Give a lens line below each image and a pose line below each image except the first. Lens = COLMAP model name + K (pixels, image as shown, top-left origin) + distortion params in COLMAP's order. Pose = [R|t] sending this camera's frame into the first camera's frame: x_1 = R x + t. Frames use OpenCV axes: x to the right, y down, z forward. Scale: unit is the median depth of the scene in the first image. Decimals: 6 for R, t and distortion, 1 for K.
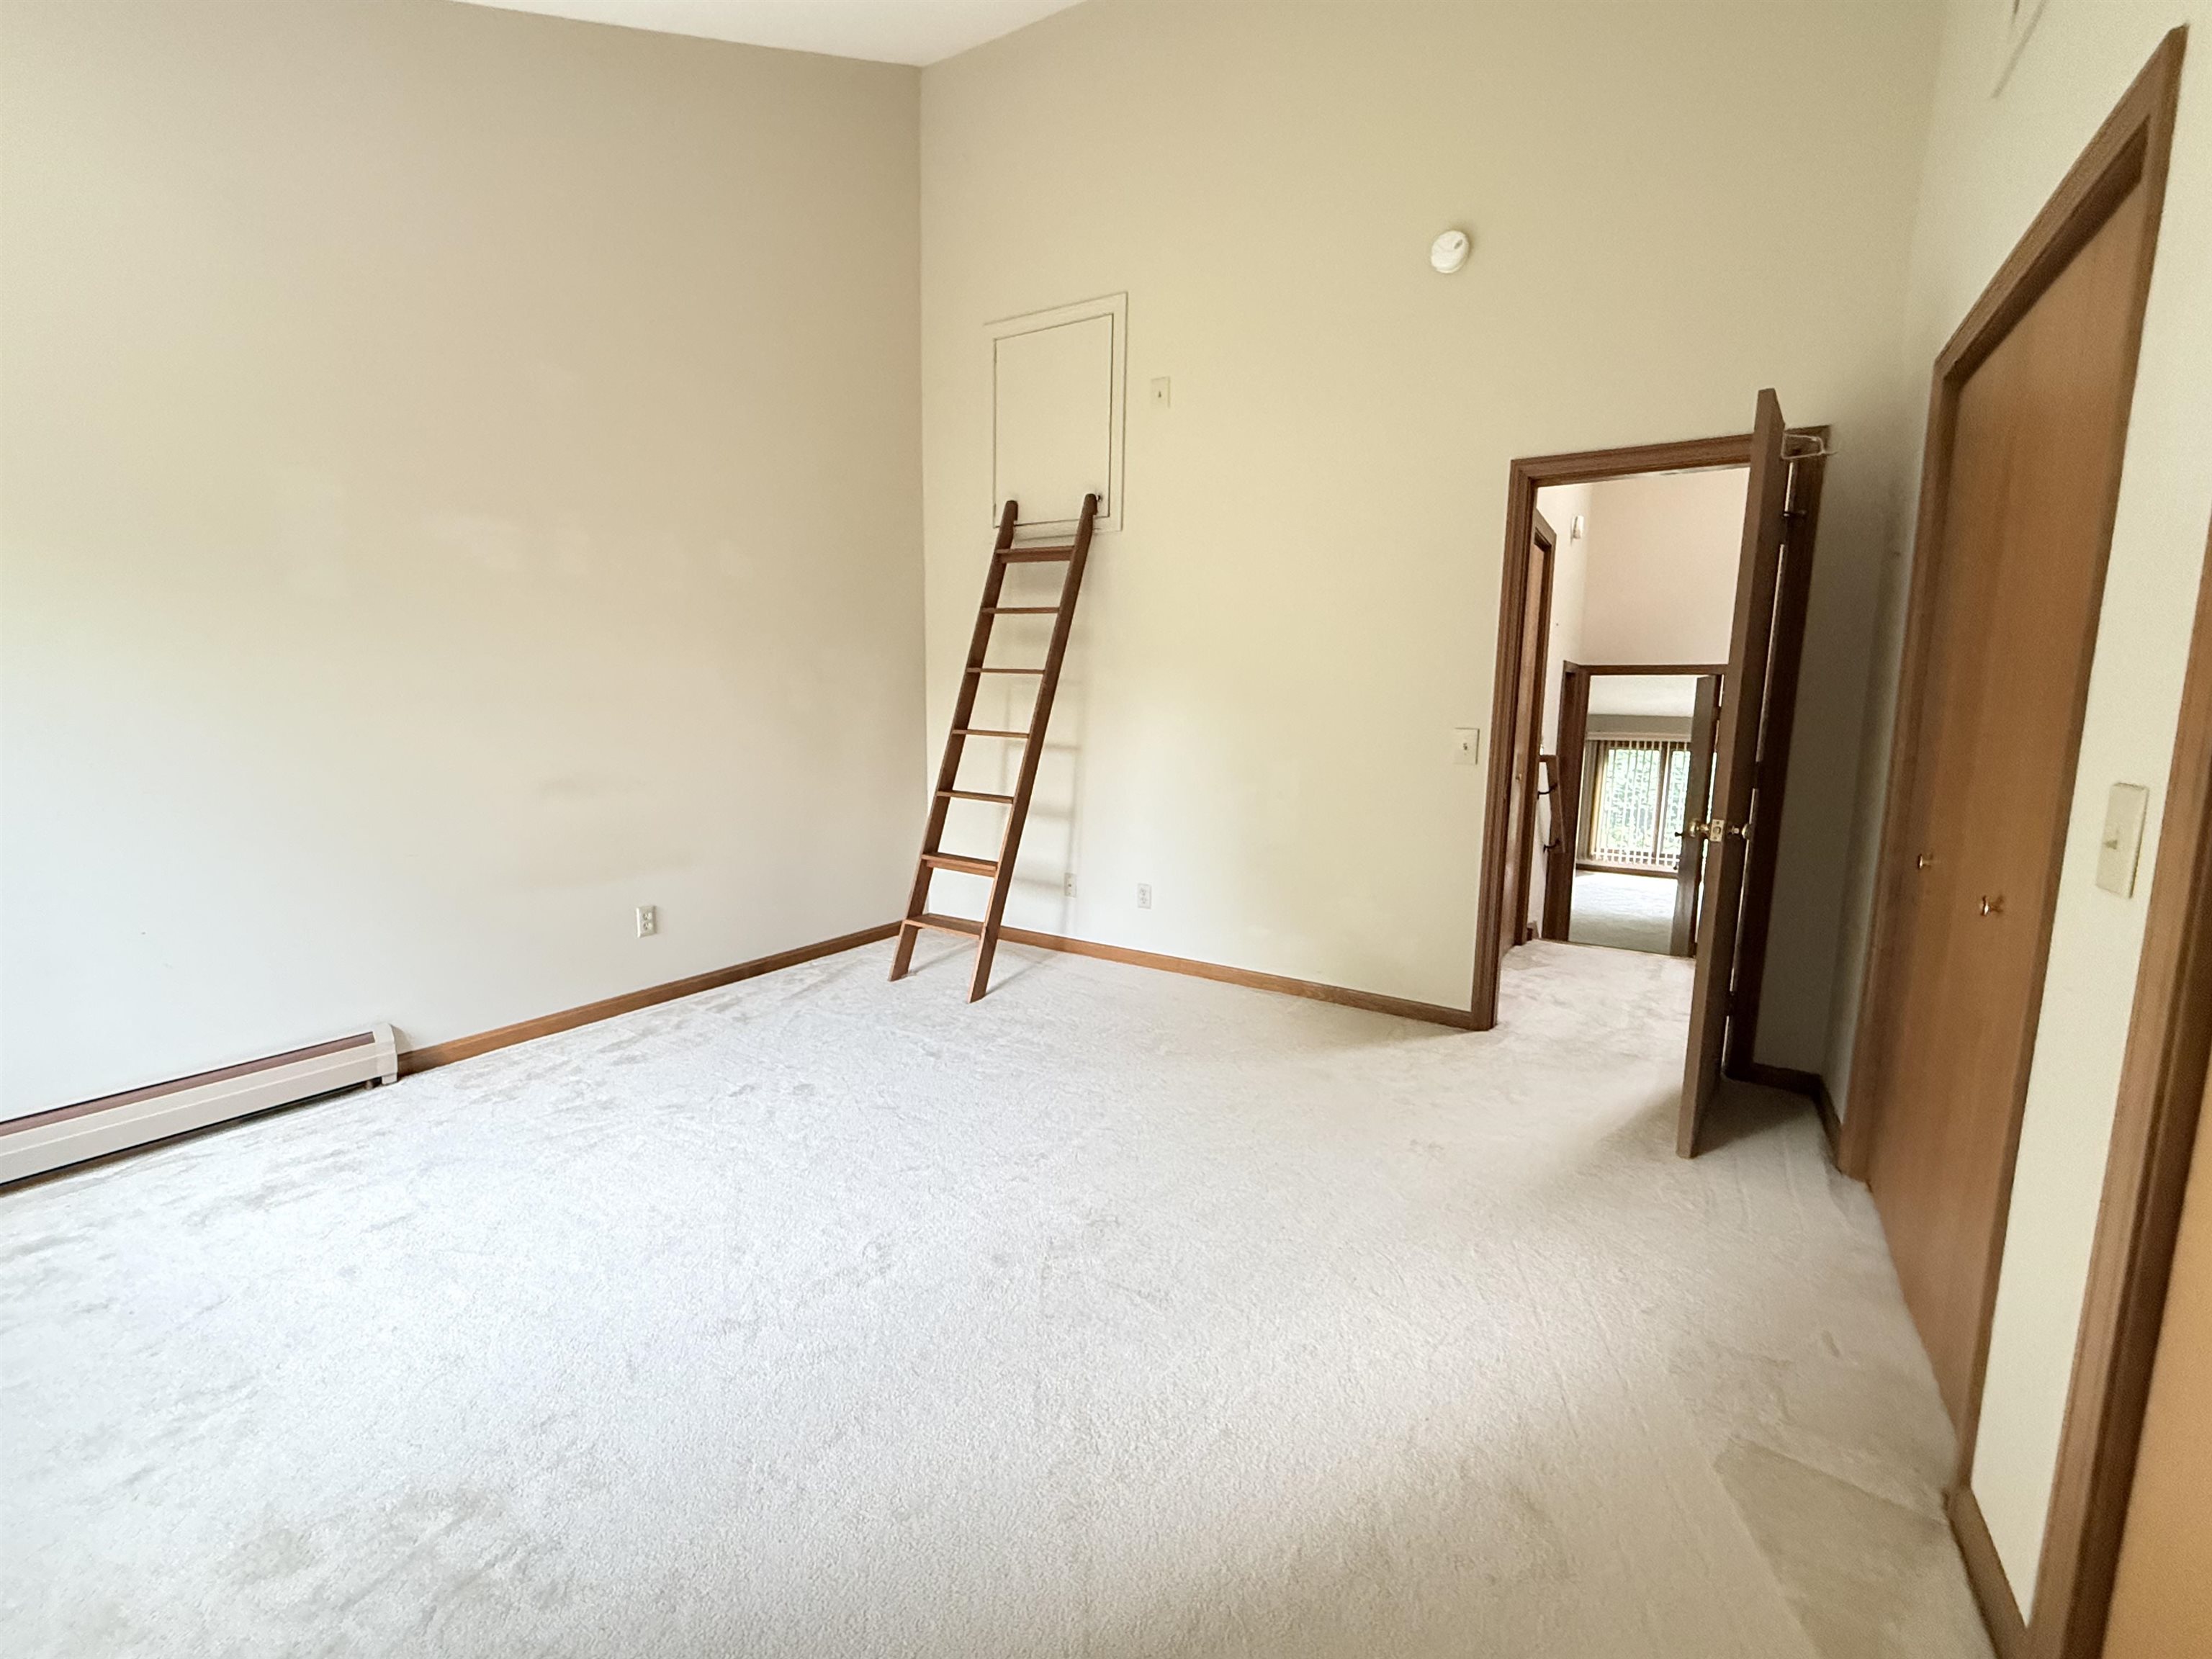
lens RADIAL K [[941.8, 0, 1106.0], [0, 941.8, 829.5], [0, 0, 1]] dist [0.000337, 0.000023]
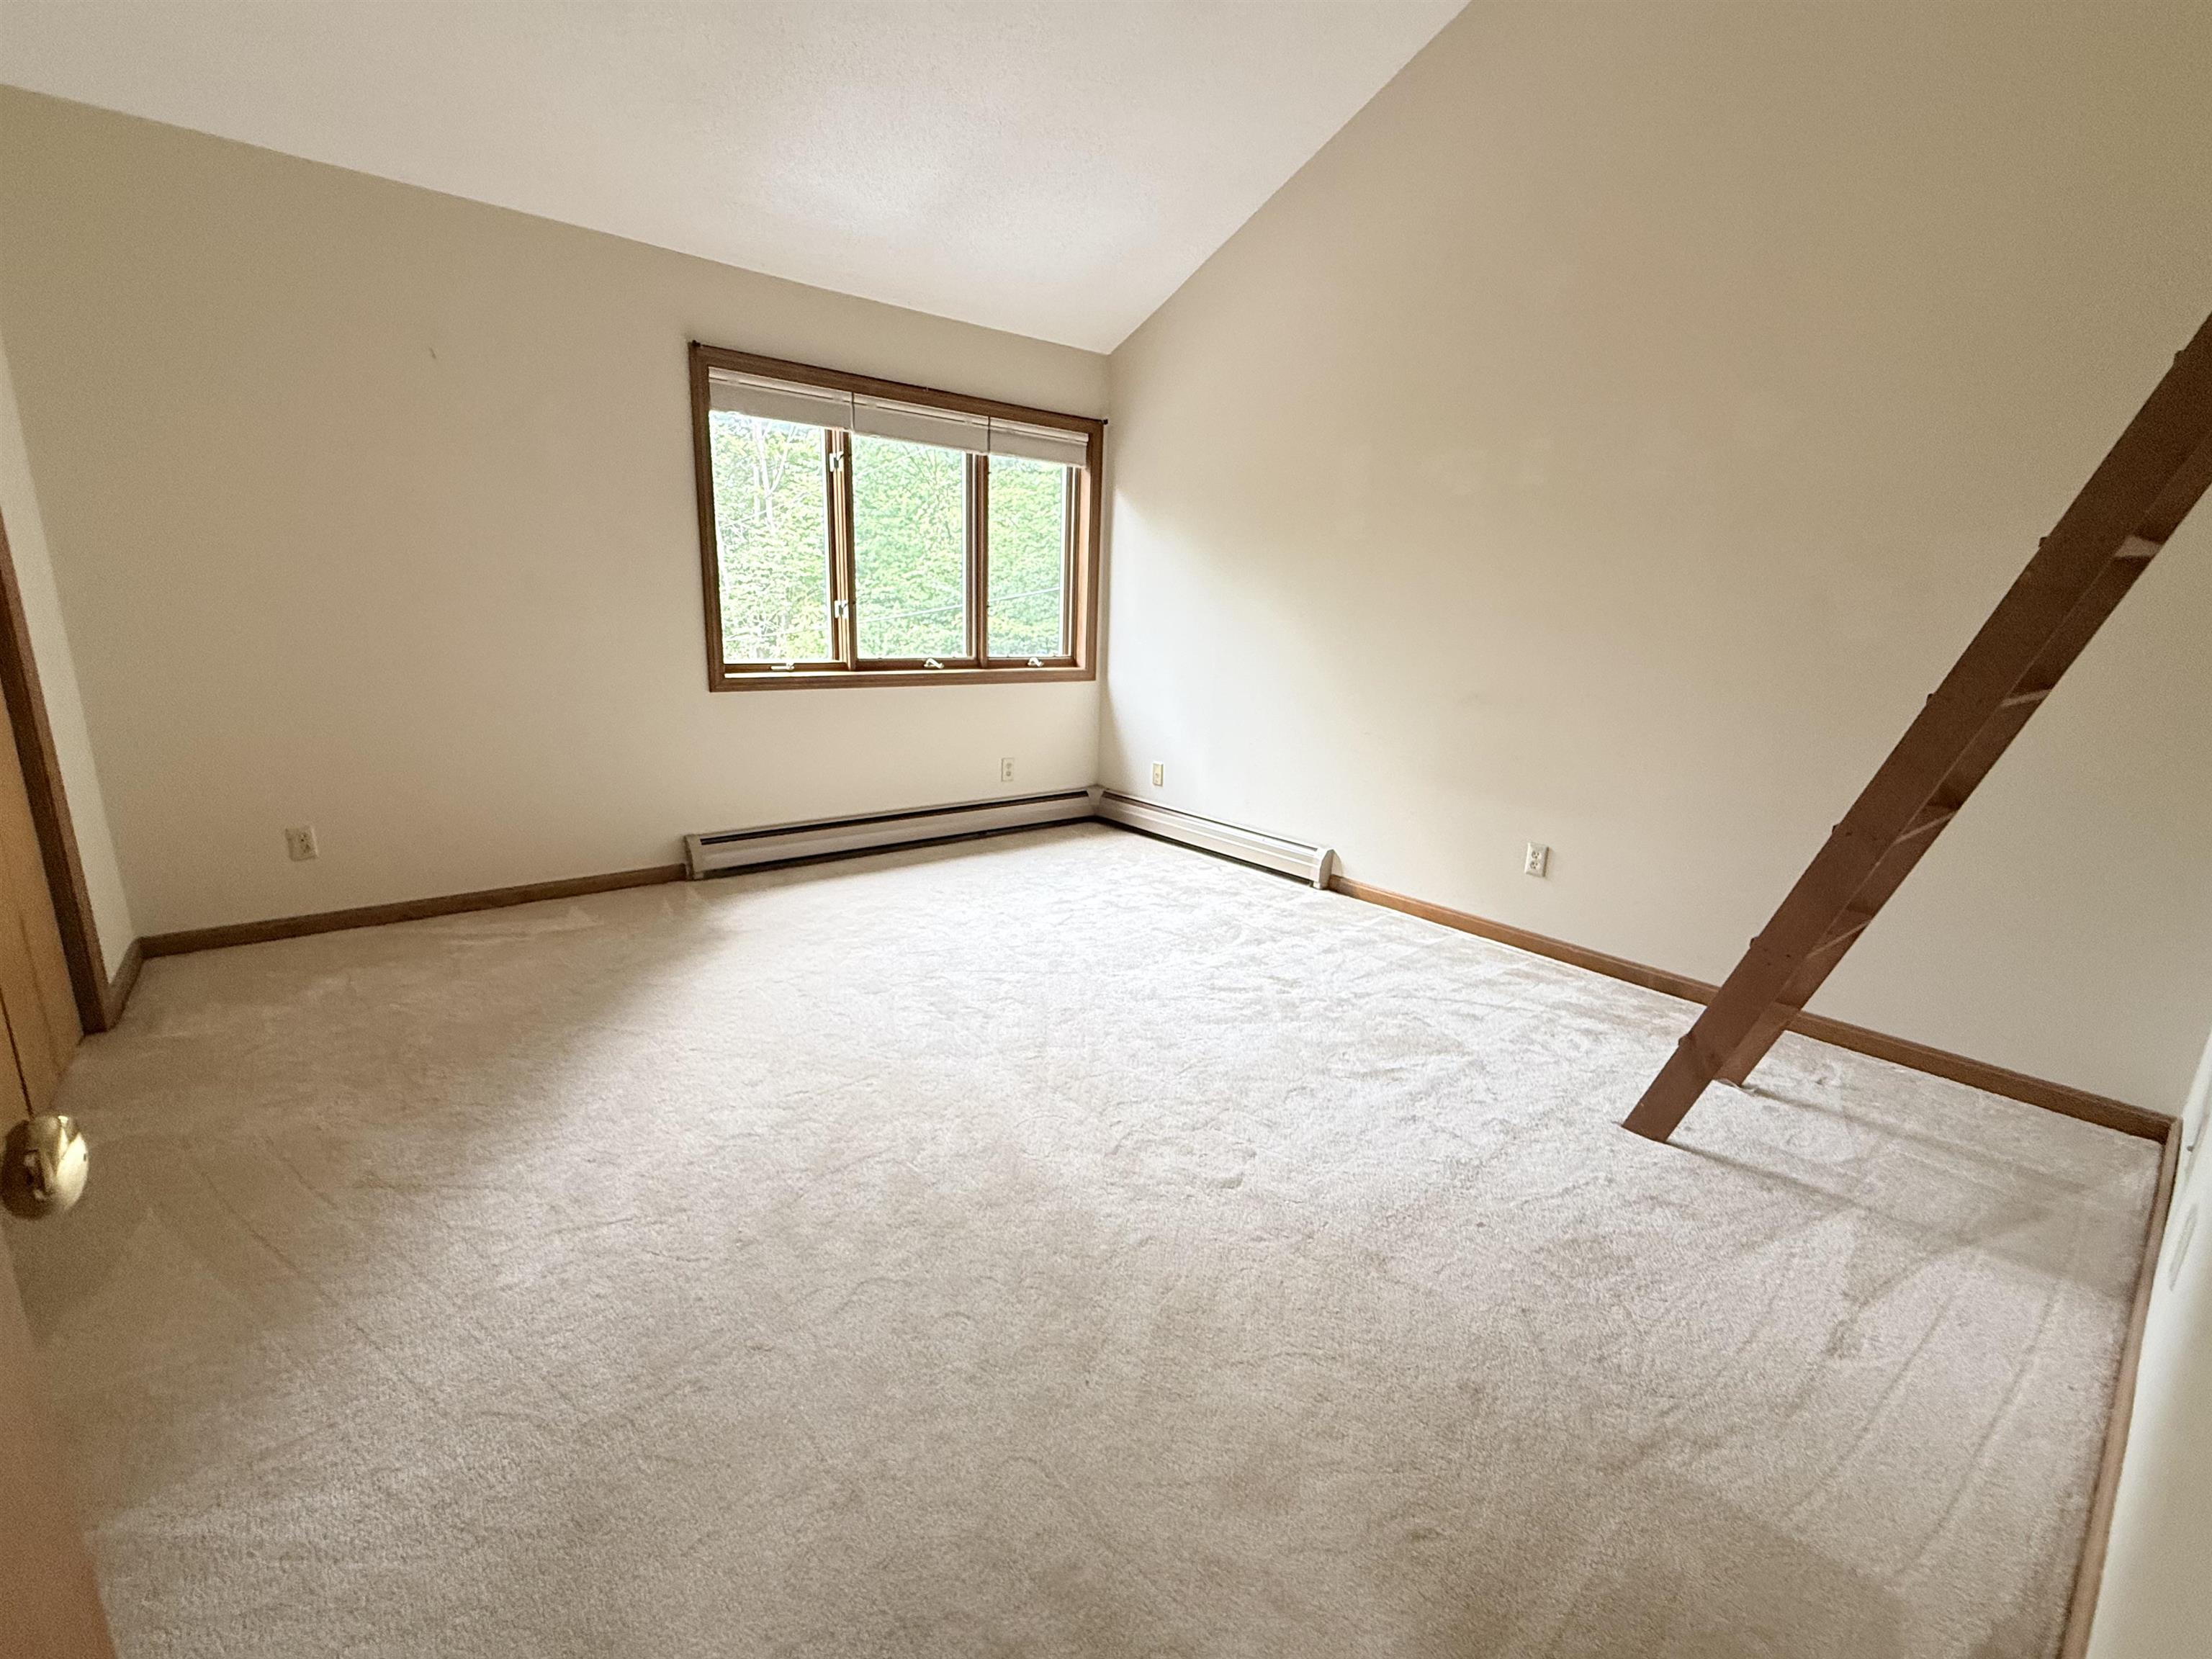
lens RADIAL K [[941.8, 0, 1106.0], [0, 941.8, 829.5], [0, 0, 1]] dist [0.000337, 0.000023]
pose [[-0.325826, 0.191852, -0.925759, 0.505390], [-0.169155, 0.951564, 0.256735, -0.097990], [0.930174, 0.240248, -0.277592, 0.867636]]
